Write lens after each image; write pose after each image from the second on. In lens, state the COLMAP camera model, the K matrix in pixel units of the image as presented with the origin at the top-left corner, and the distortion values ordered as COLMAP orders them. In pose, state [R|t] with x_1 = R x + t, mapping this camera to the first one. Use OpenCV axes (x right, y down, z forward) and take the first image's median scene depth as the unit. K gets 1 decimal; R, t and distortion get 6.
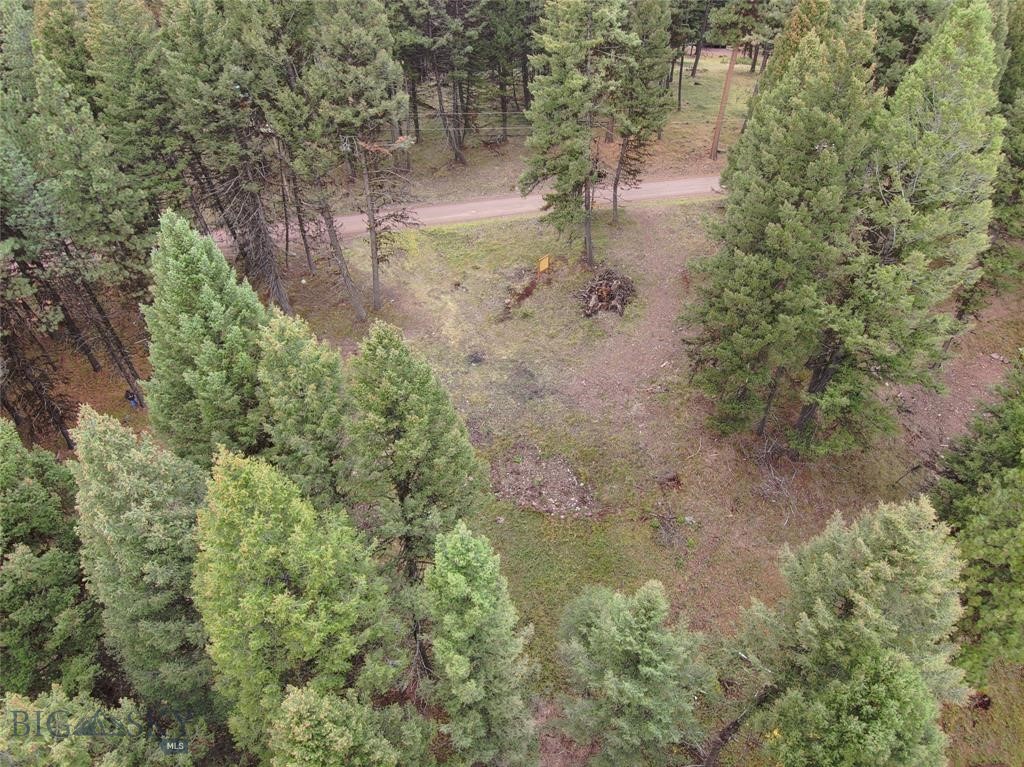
lens RADIAL K [[601.4, 0, 512.0], [0, 601.4, 383.5], [0, 0, 1]] dist [0.083425, -0.113058]
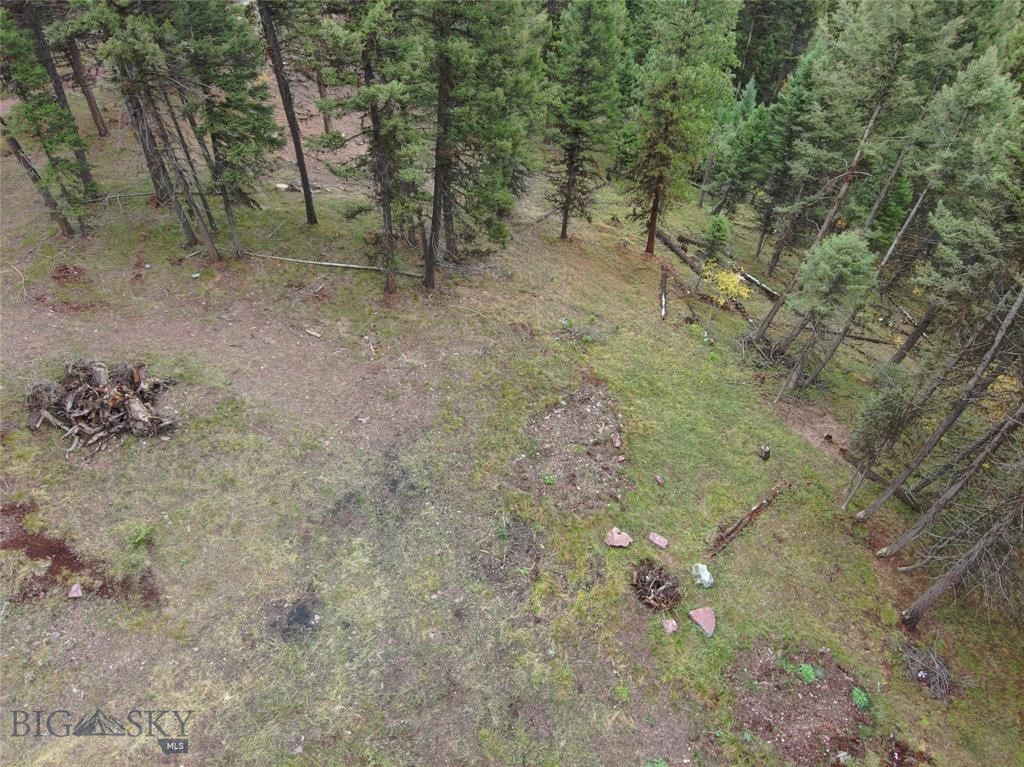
lens RADIAL K [[601.4, 0, 512.0], [0, 601.4, 383.5], [0, 0, 1]] dist [0.083425, -0.113058]
pose [[-0.297374, -0.667060, 0.683081, -0.290933], [0.605921, 0.421054, 0.674962, -0.311897], [-0.737854, 0.614609, 0.278975, 0.658312]]
